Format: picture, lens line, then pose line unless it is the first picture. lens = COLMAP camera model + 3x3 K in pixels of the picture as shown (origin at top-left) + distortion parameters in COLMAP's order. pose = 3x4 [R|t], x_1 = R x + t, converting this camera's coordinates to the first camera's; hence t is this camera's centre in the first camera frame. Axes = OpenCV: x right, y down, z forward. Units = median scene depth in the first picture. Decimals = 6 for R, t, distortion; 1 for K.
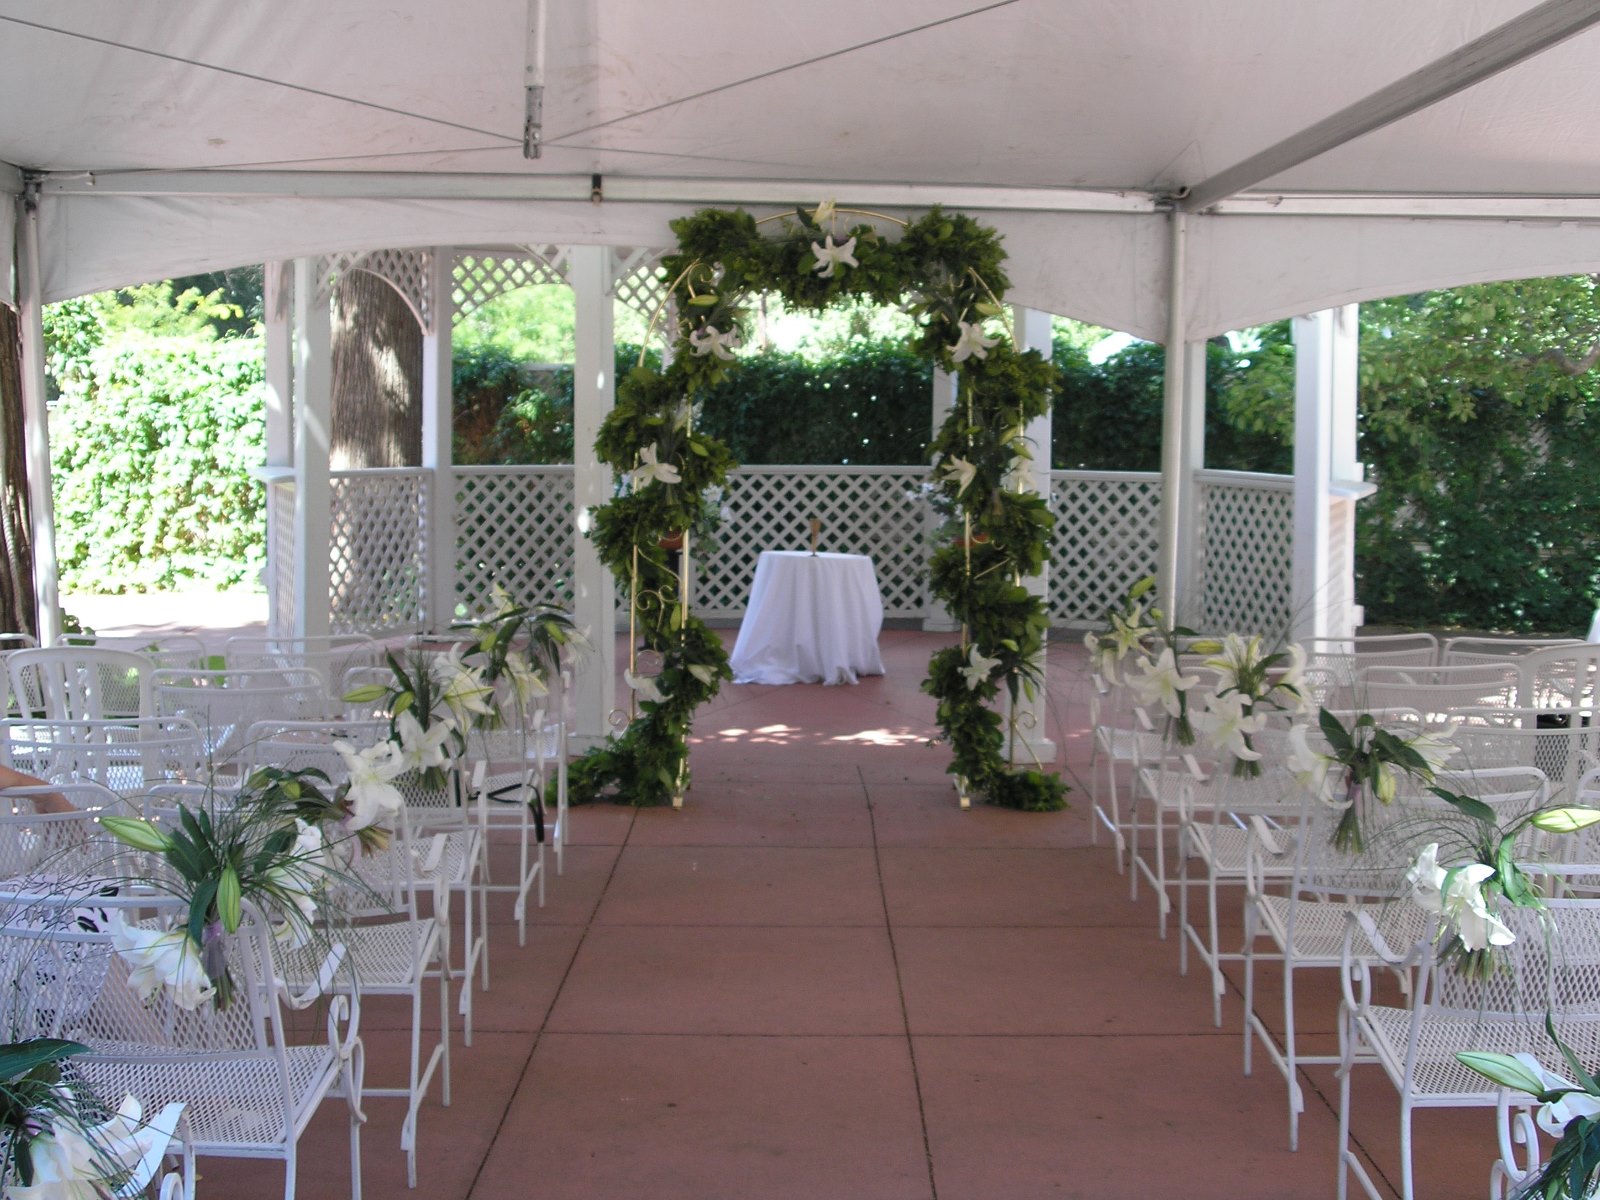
lens RADIAL K [[6665.4, 0, 799.2], [0, 6665.4, 600.6], [0, 0, 1]] dist [-0.088048, 0.000000]
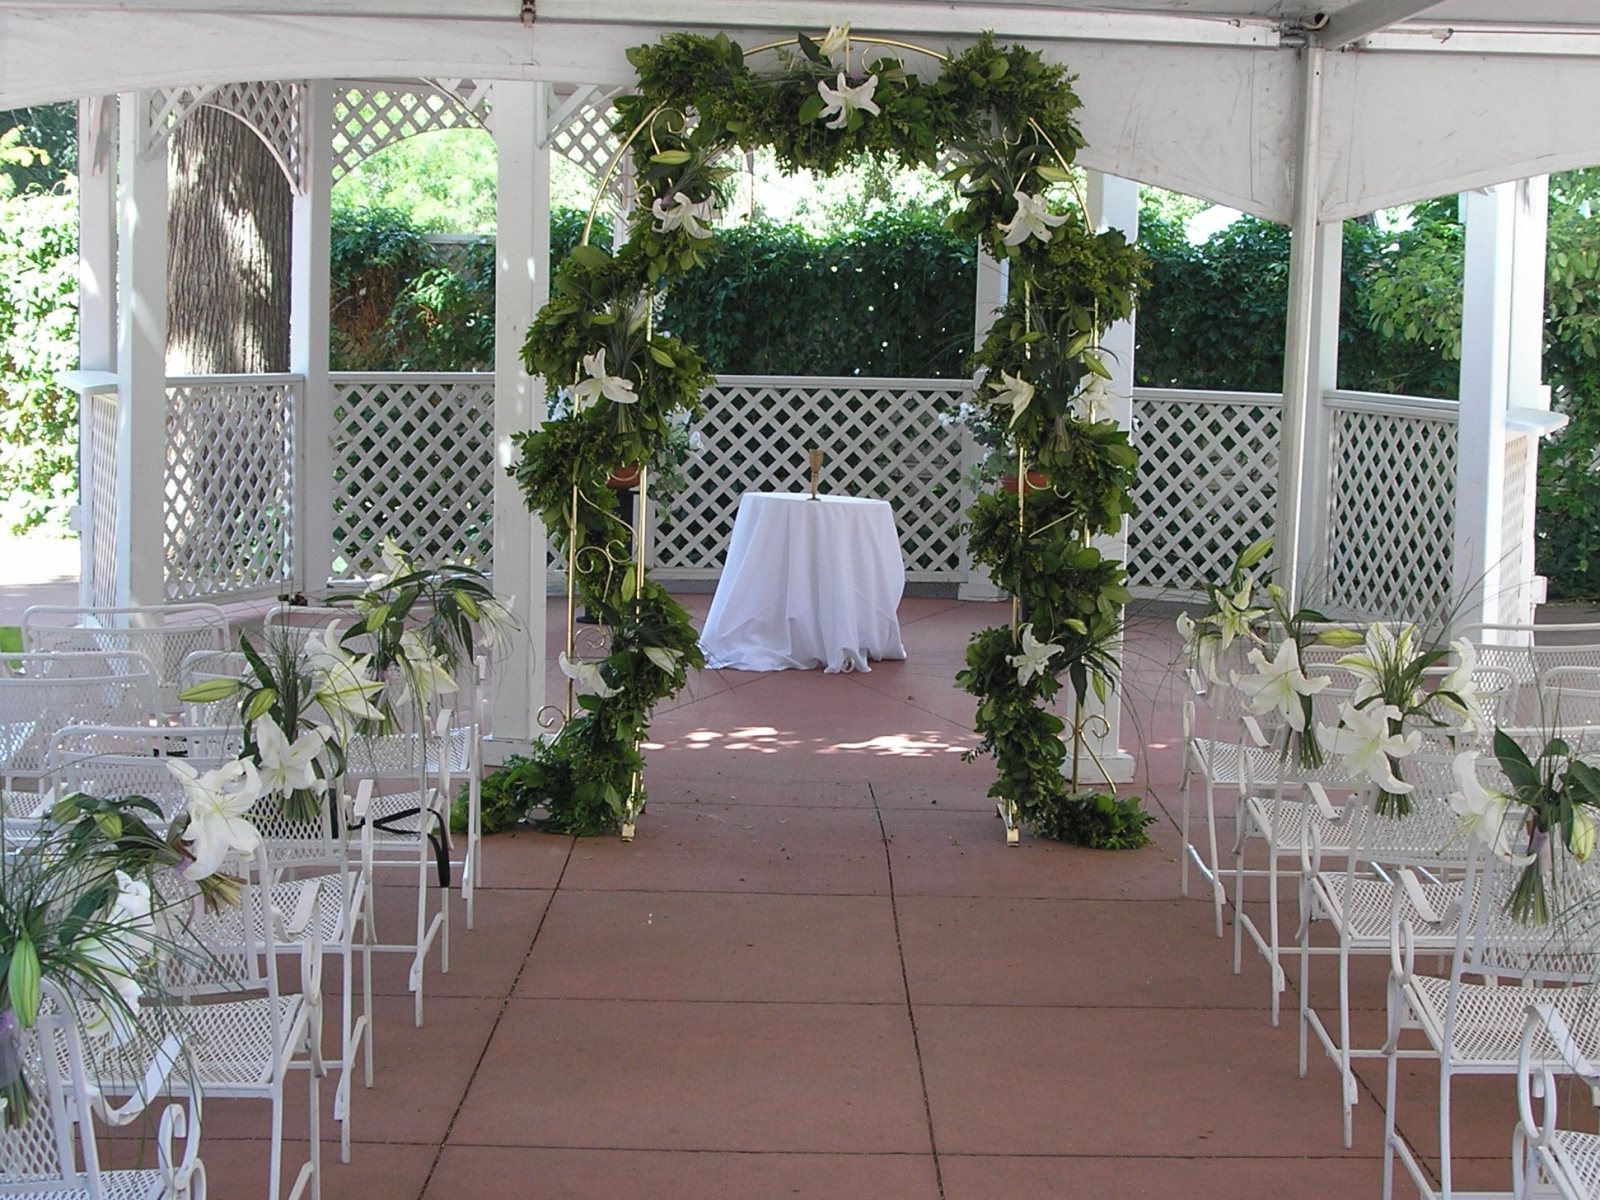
lens RADIAL K [[6665.4, 0, 801.2], [0, 6665.4, 599.3], [0, 0, 1]] dist [-0.088048, 0.000000]
pose [[0.999664, 0.012107, 0.022903, -0.016239], [-0.014011, 0.996291, 0.084897, -0.059177], [-0.021790, -0.085189, 0.996126, 0.256865]]
